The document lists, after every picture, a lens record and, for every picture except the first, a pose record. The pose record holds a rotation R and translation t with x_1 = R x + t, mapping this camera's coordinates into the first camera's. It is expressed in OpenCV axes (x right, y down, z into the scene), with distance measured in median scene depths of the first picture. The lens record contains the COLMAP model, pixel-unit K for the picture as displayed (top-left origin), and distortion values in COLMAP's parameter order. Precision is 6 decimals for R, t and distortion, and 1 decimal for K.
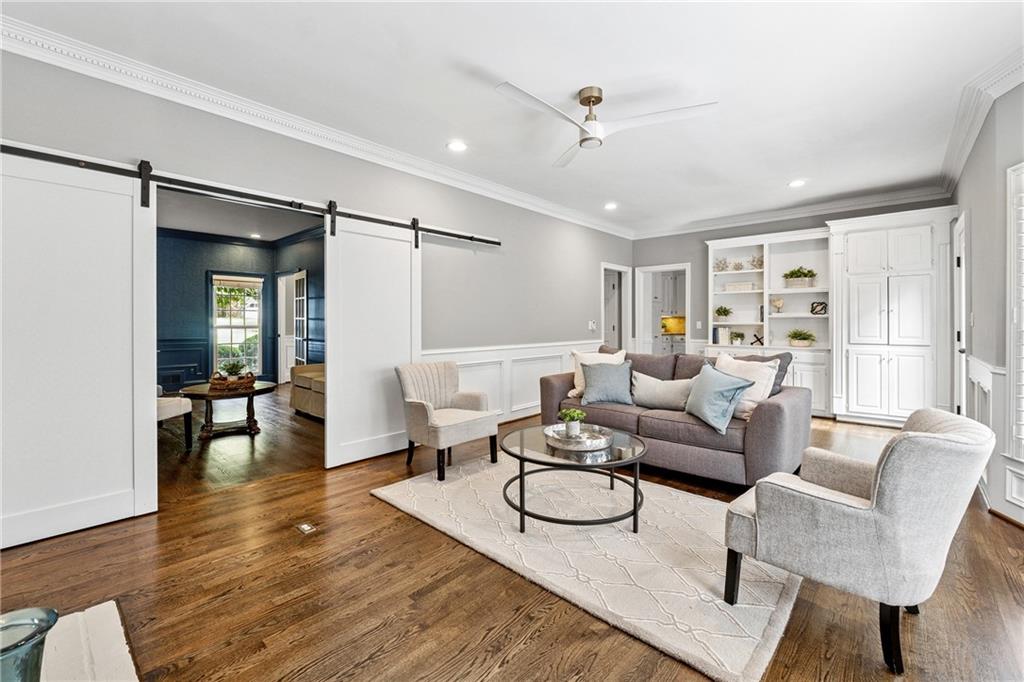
lens RADIAL K [[430.0, 0, 512.8], [0, 430.0, 319.2], [0, 0, 1]] dist [-0.002609, -0.000054]
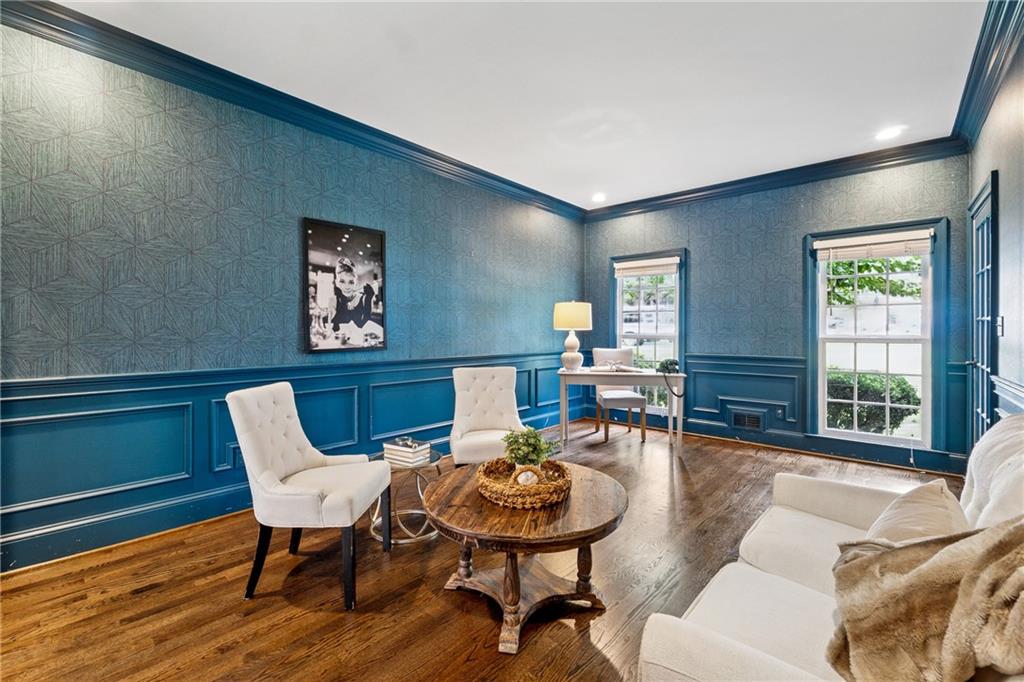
lens RADIAL K [[430.0, 0, 512.3], [0, 430.0, 336.8], [0, 0, 1]] dist [-0.002609, -0.000054]
pose [[0.010542, 0.007355, -0.999917, -0.160200], [-0.002346, 0.999970, 0.007331, 0.012717], [0.999942, 0.002268, 0.010559, 0.607114]]
